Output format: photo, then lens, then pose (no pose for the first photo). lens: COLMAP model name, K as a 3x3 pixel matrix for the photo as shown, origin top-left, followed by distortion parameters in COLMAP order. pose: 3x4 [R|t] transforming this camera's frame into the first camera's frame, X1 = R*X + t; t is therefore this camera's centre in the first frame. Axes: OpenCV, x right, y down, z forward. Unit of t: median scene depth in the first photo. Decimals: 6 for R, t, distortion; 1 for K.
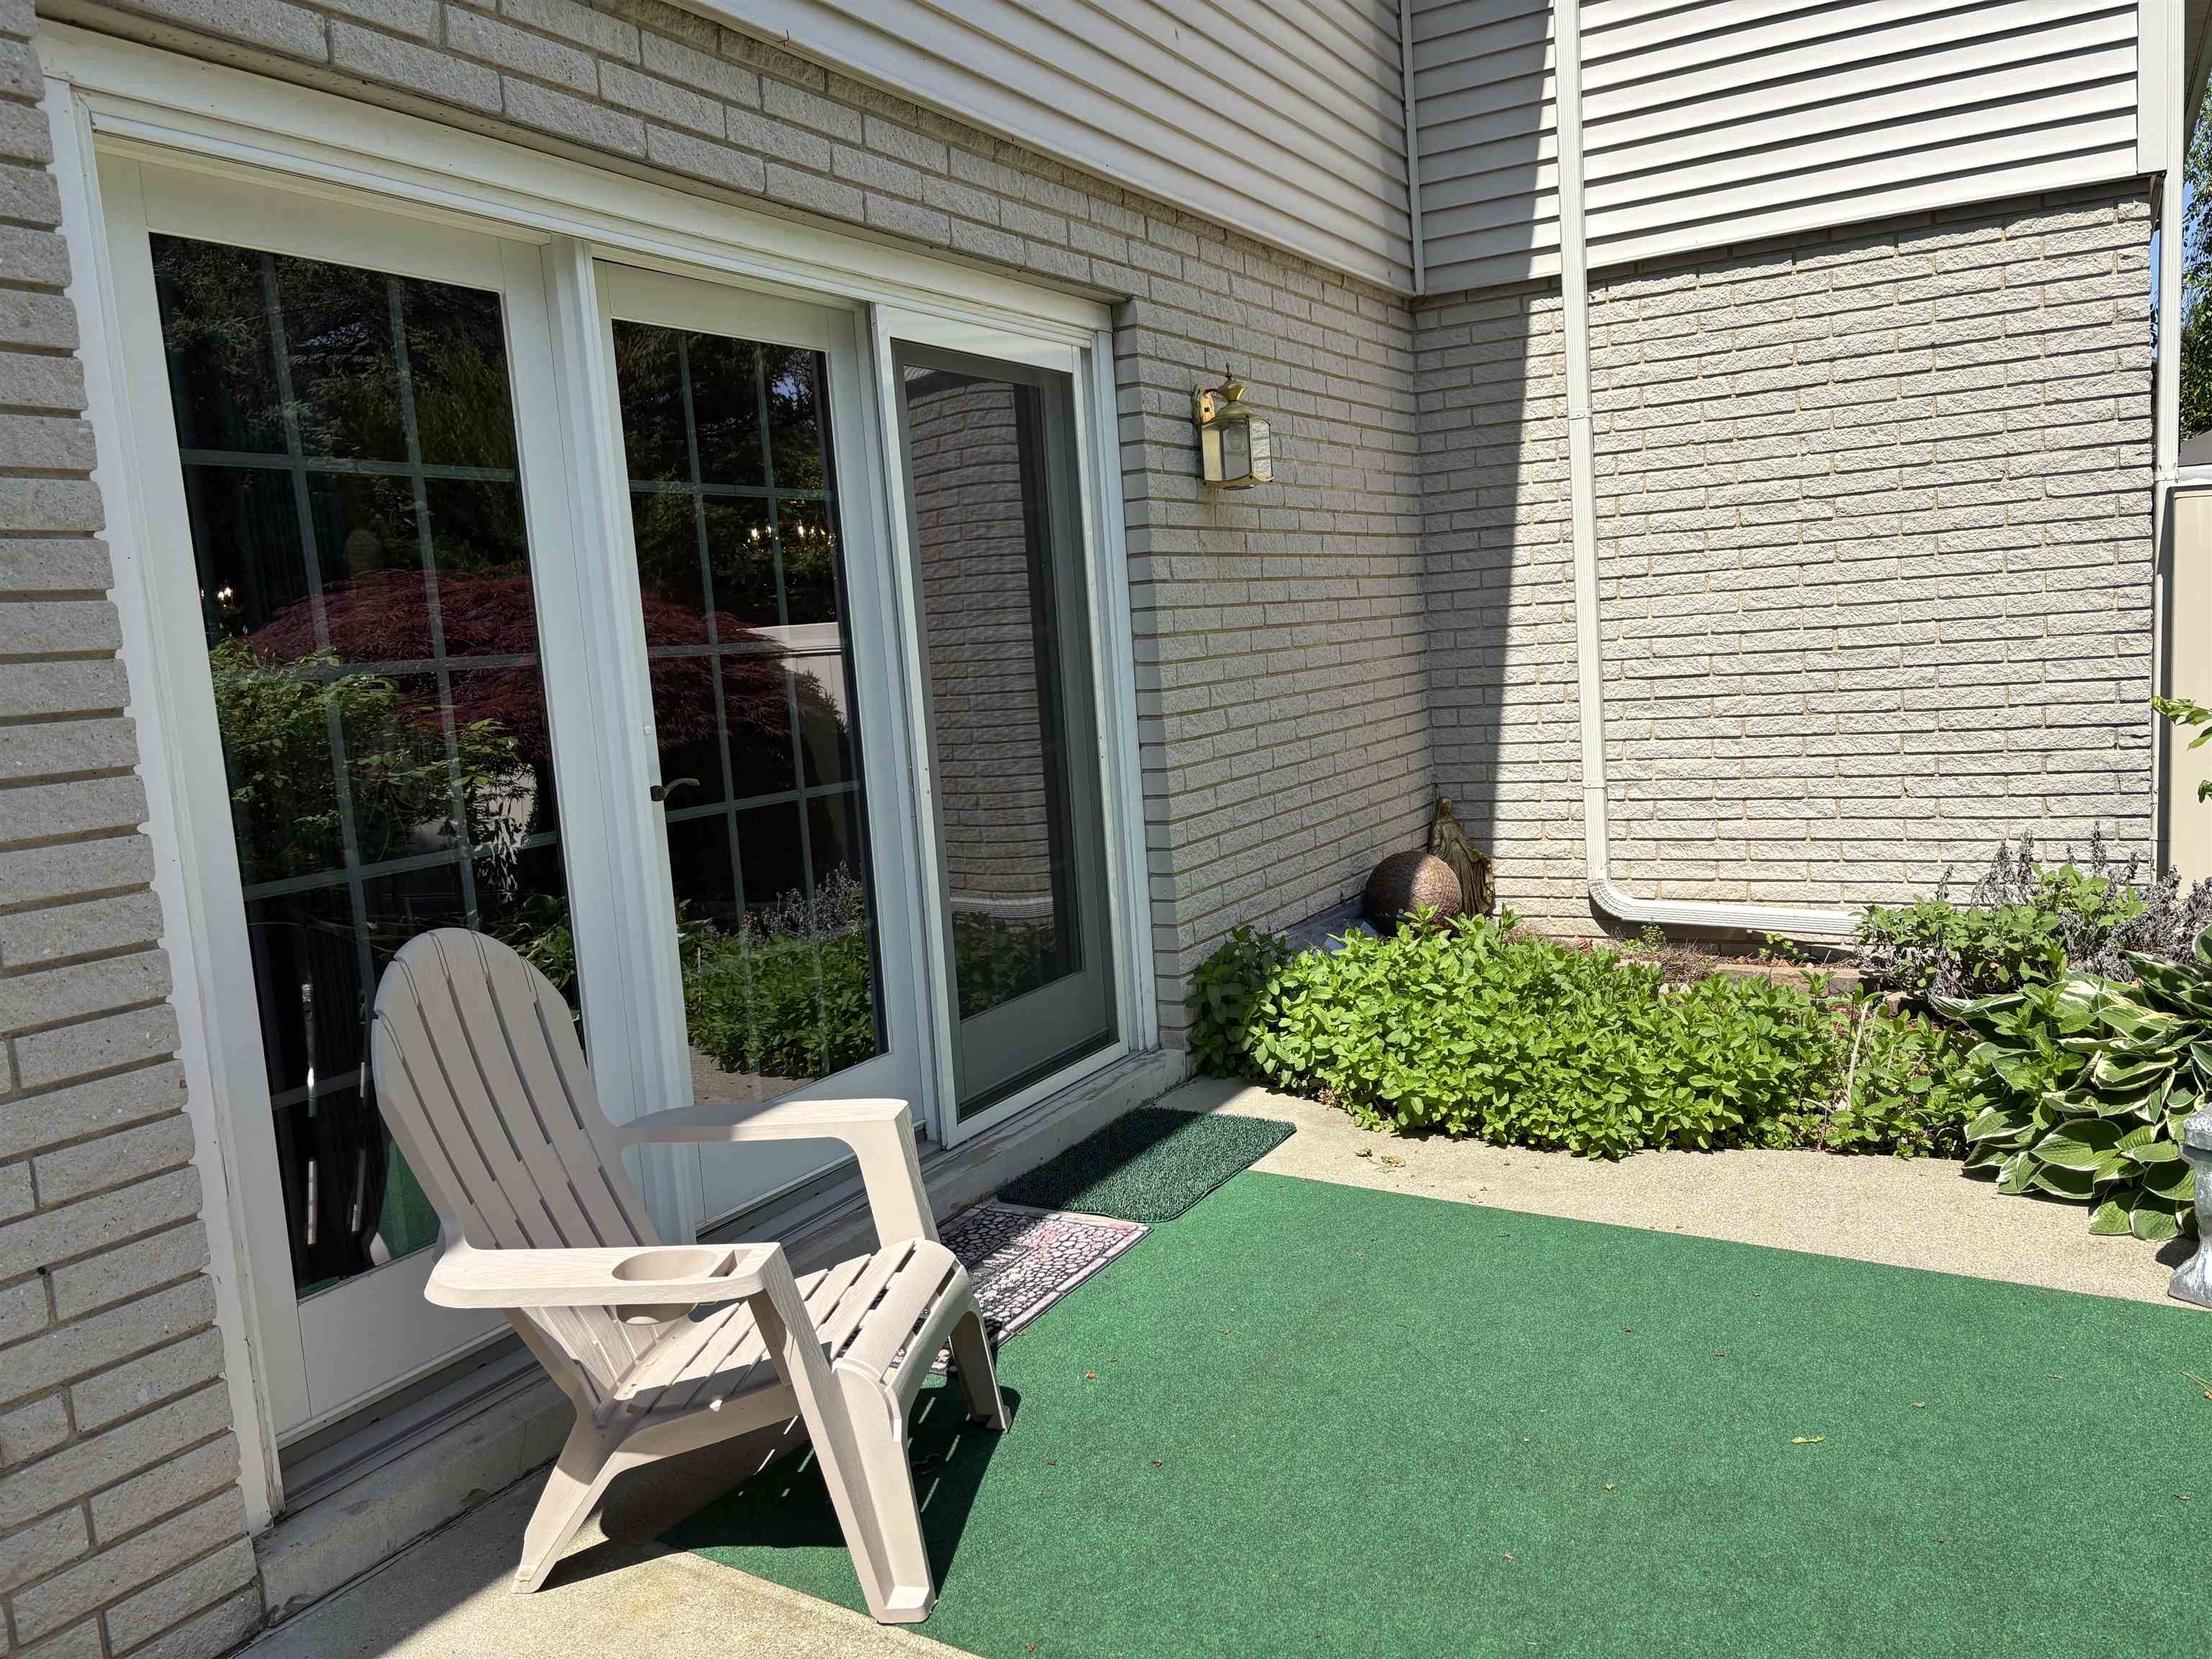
lens RADIAL K [[1649.3, 0, 1106.0], [0, 1649.3, 829.5], [0, 0, 1]] dist [0.006165, 0.003510]
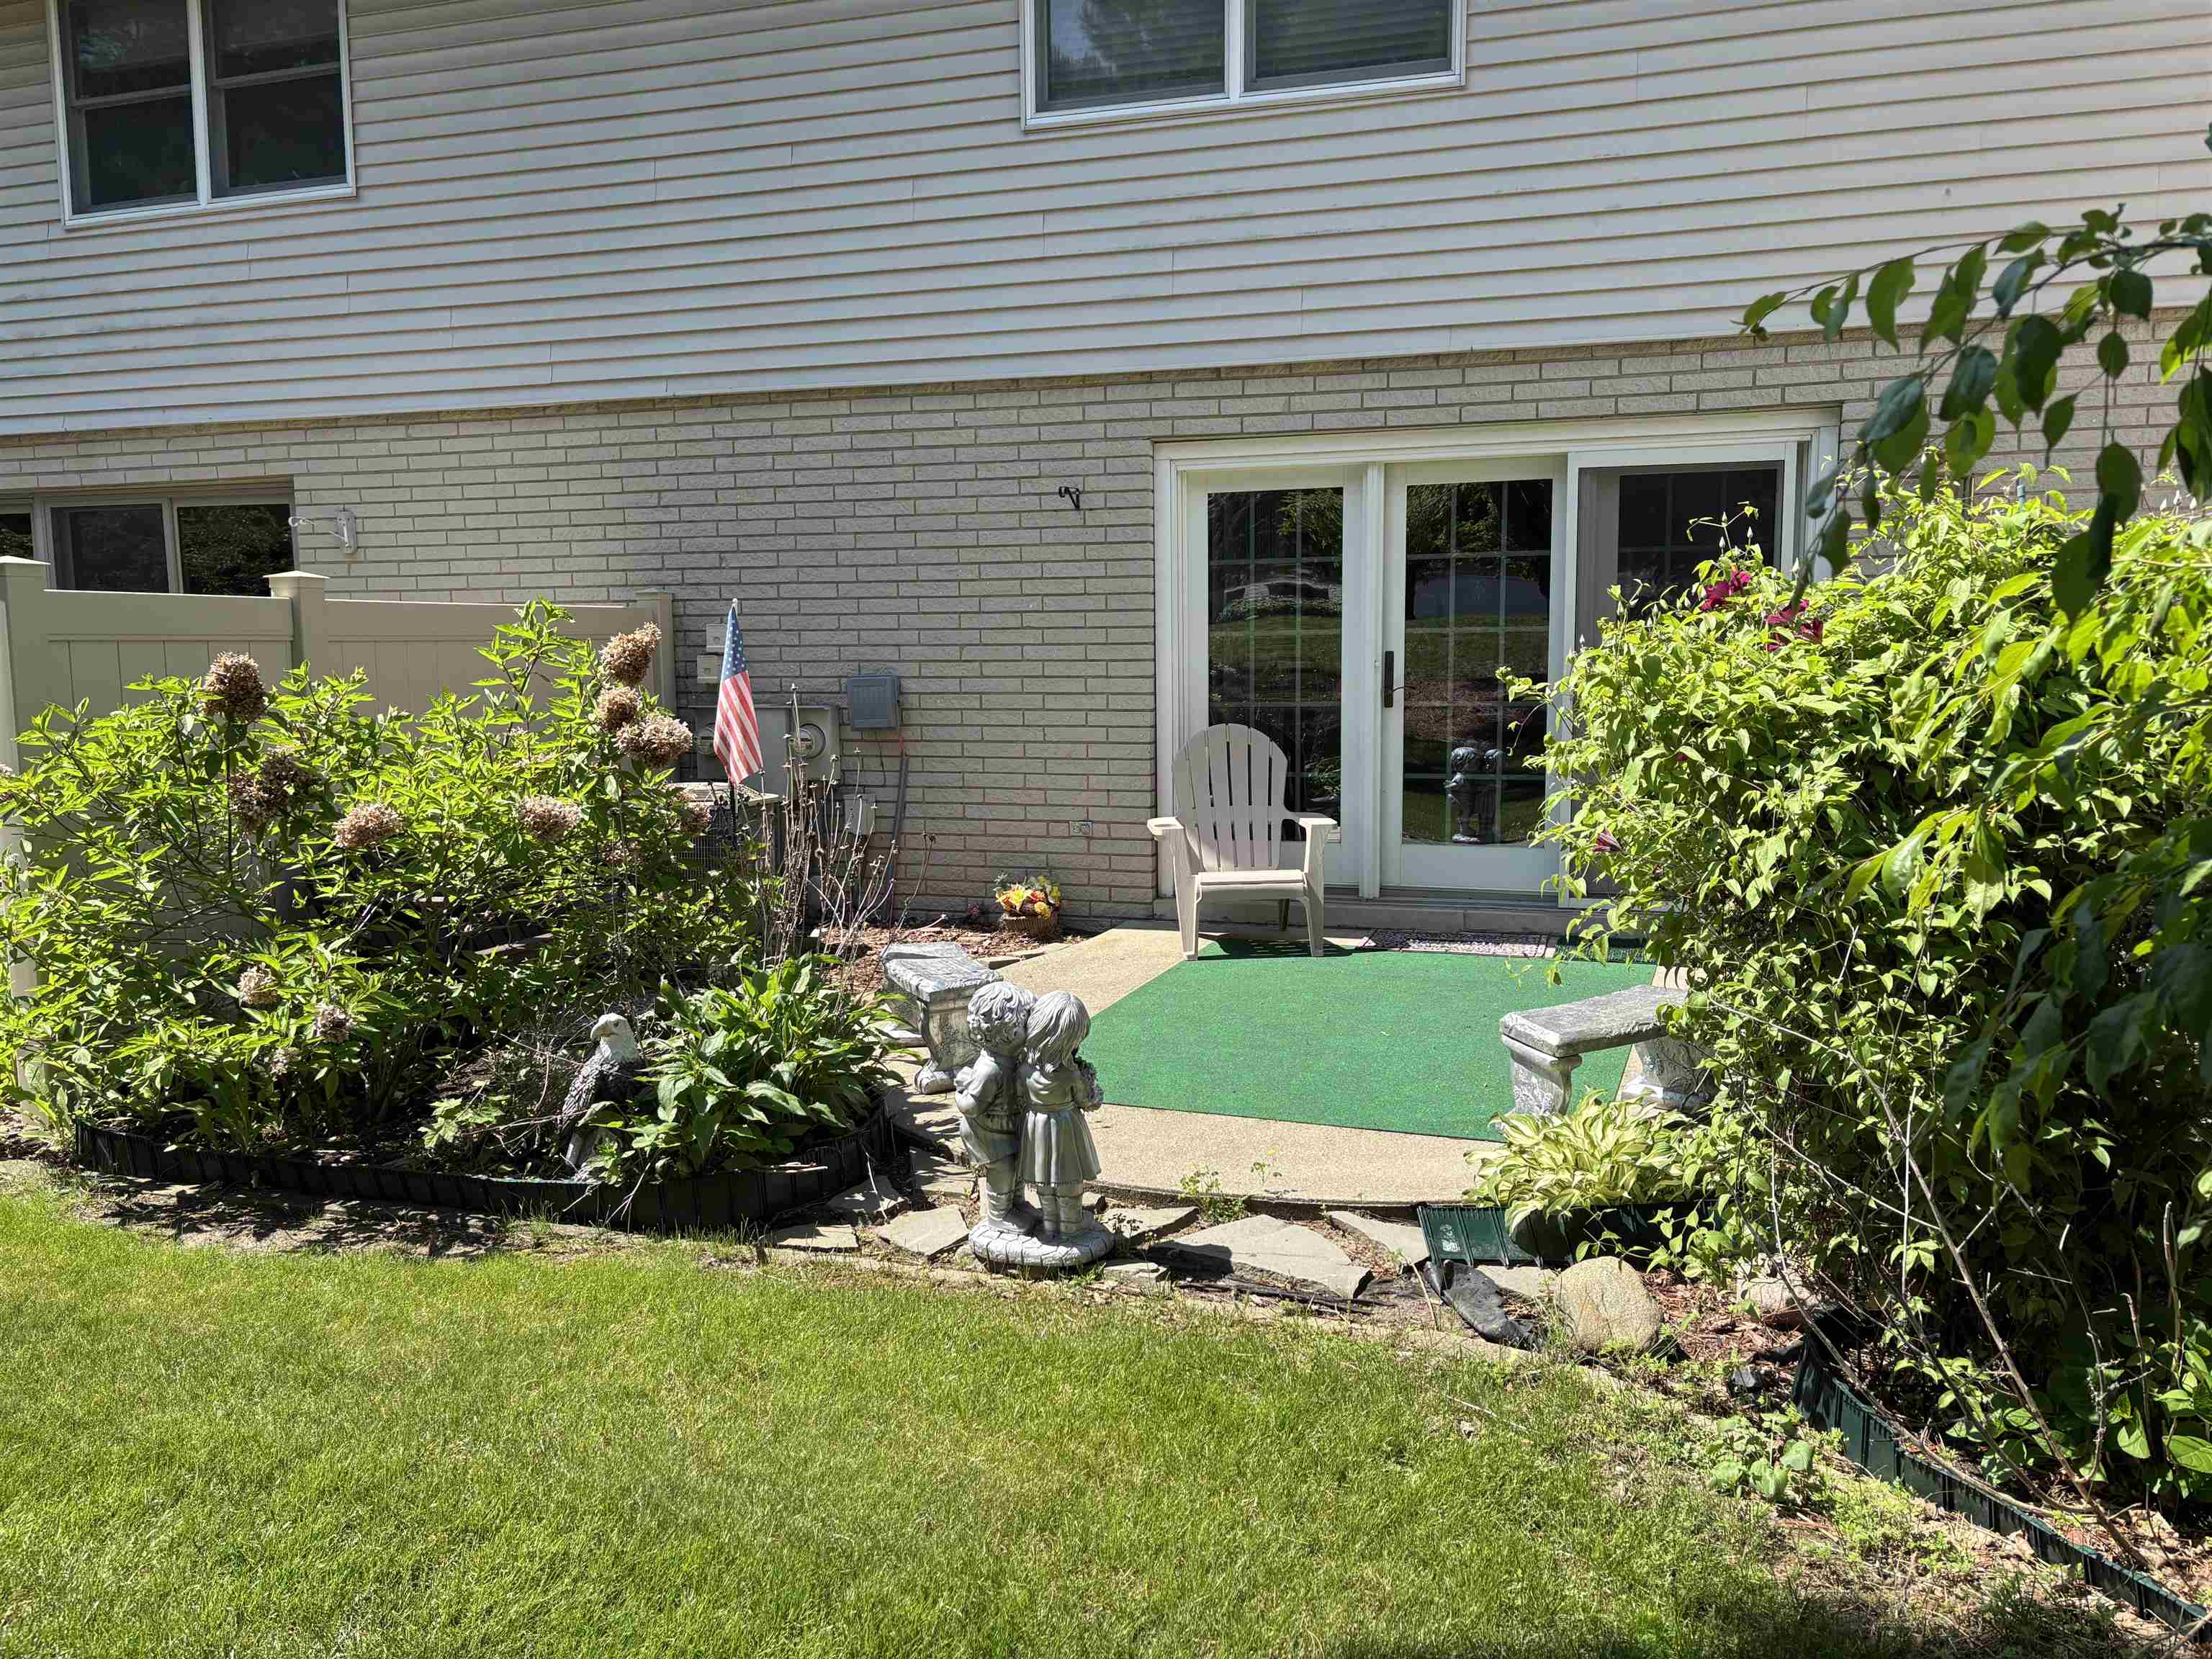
lens RADIAL K [[1681.0, 0, 1108.1], [0, 1681.0, 812.1], [0, 0, 1]] dist [0.009901, 0.000224]
pose [[0.207585, 0.165457, -0.964123, 1.351455], [-0.116922, 0.982723, 0.143474, -0.105196], [0.971204, 0.082944, 0.223344, 0.076720]]
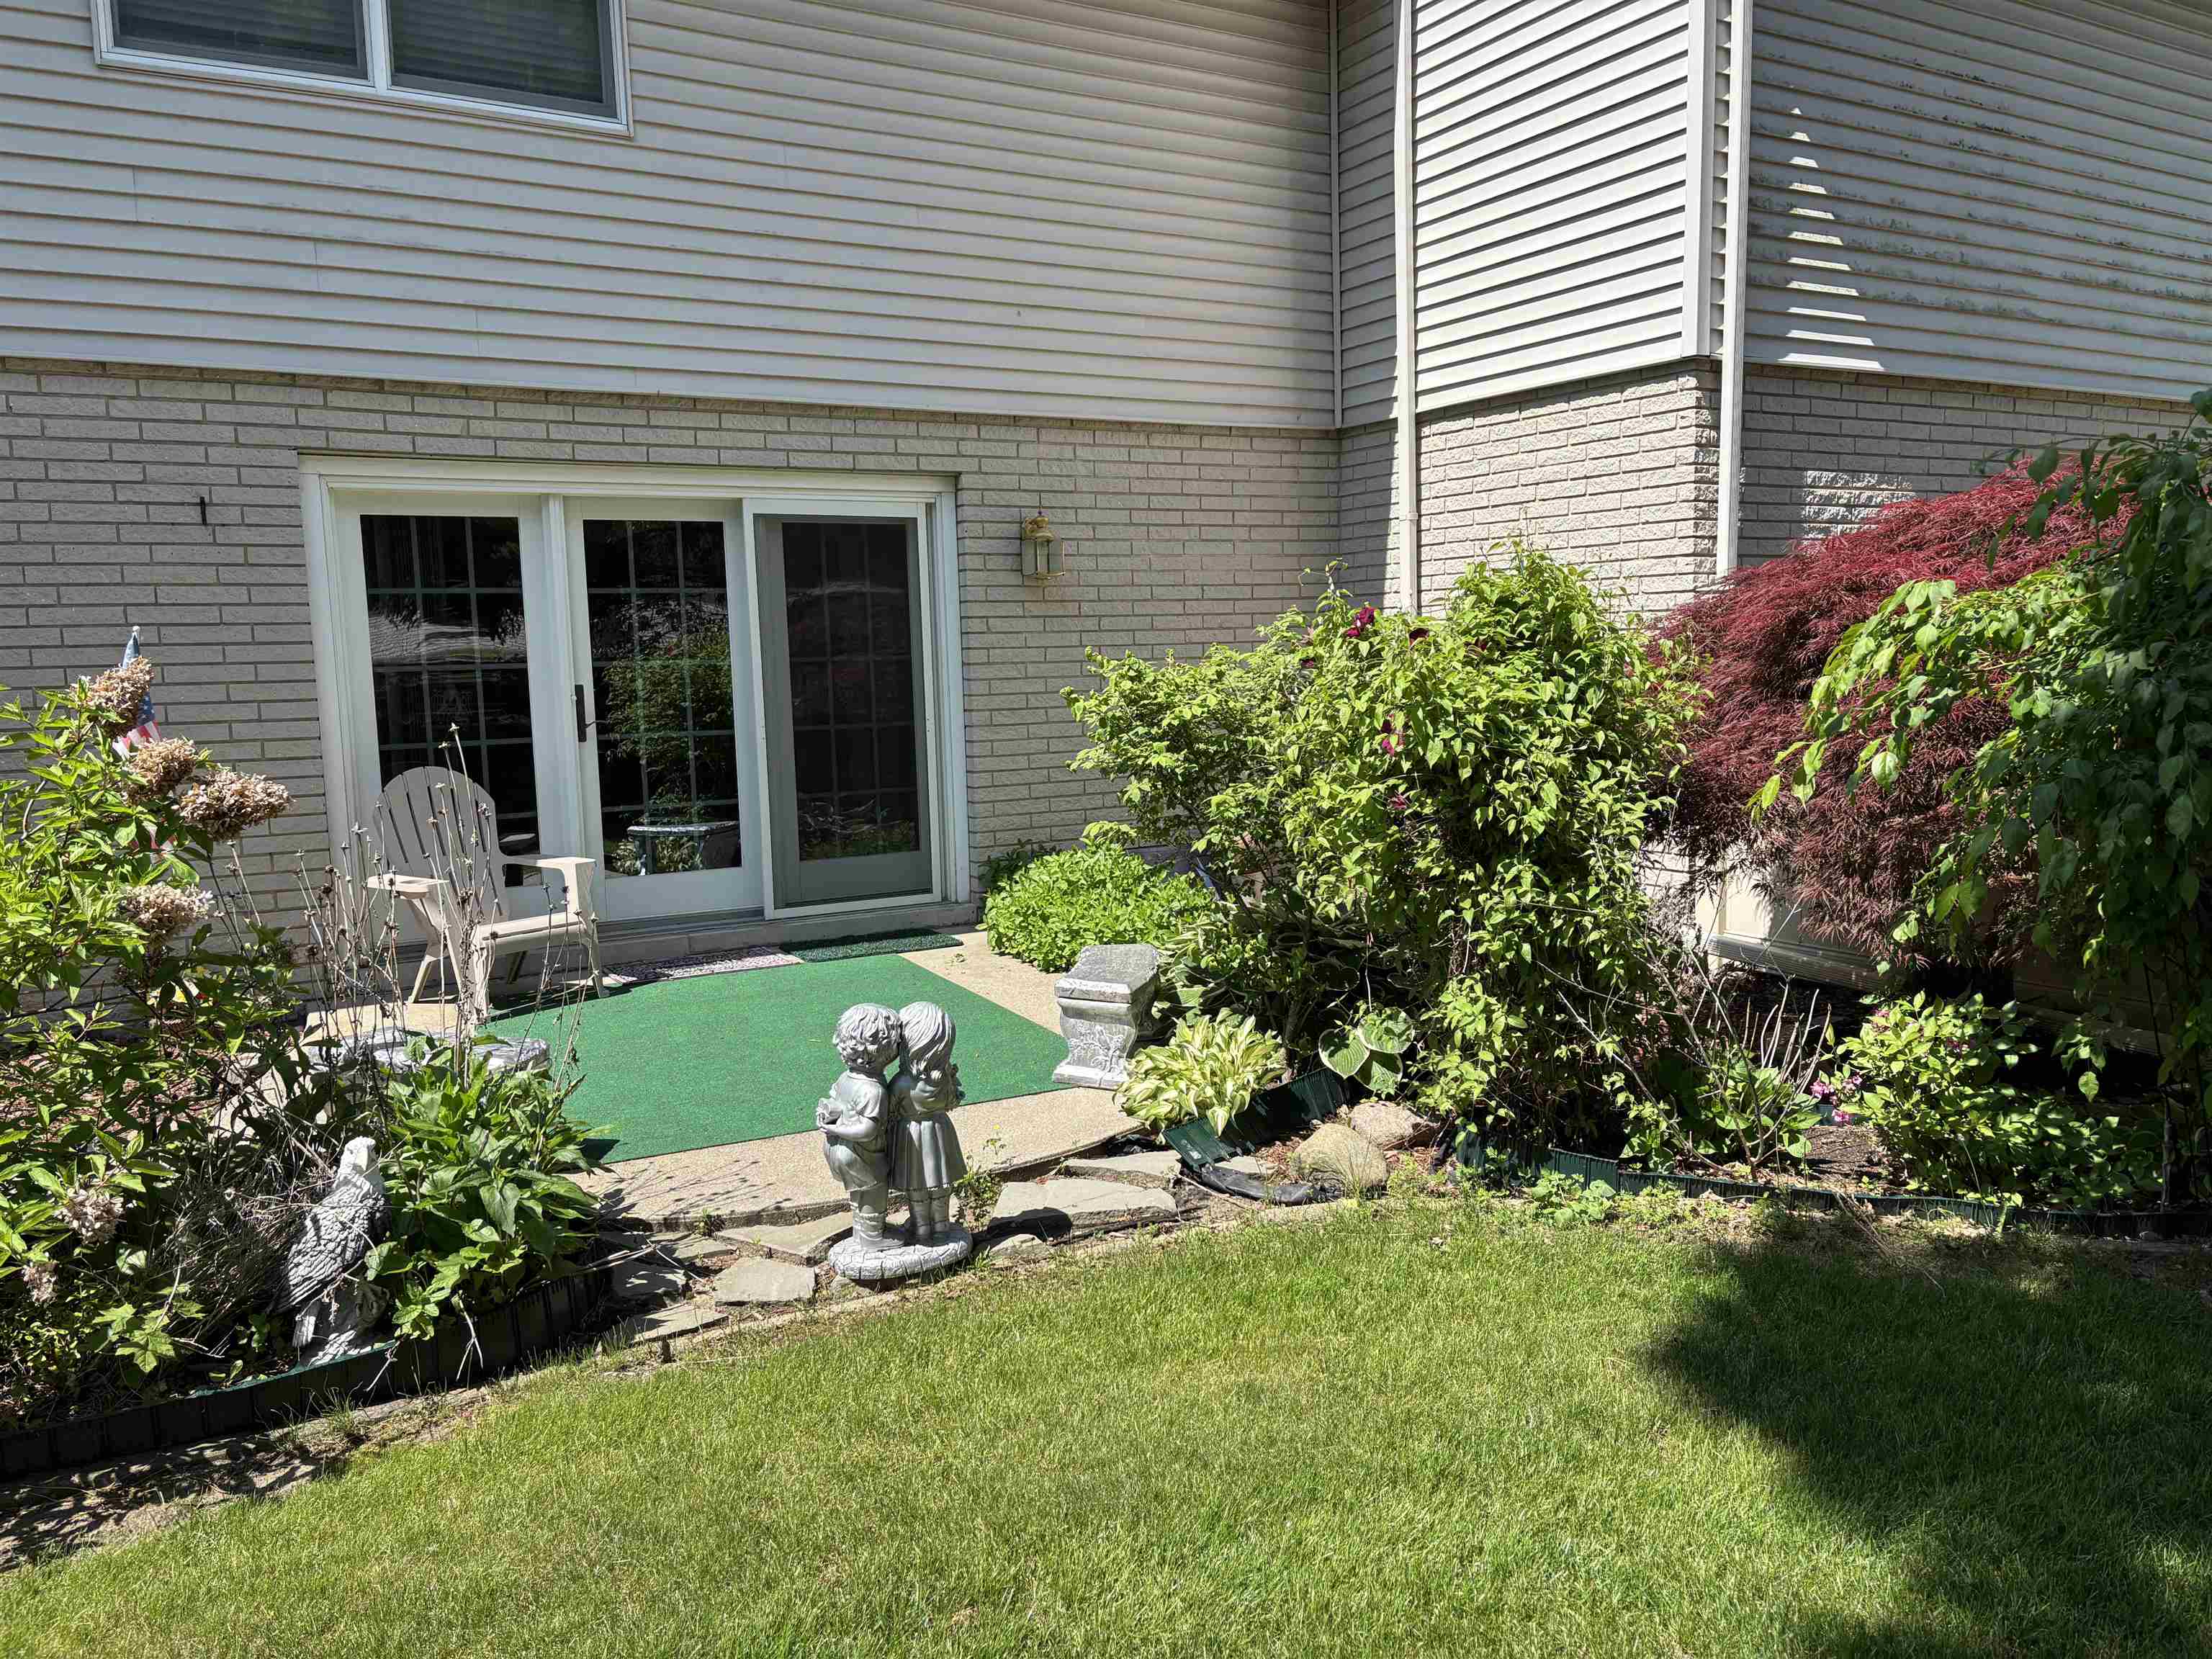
lens RADIAL K [[1649.3, 0, 1106.0], [0, 1649.3, 829.5], [0, 0, 1]] dist [0.006165, 0.003510]
pose [[0.864508, 0.101417, -0.492280, 1.051998], [-0.094688, 0.994756, 0.038650, -0.026540], [0.493619, 0.013200, 0.869578, -0.444180]]
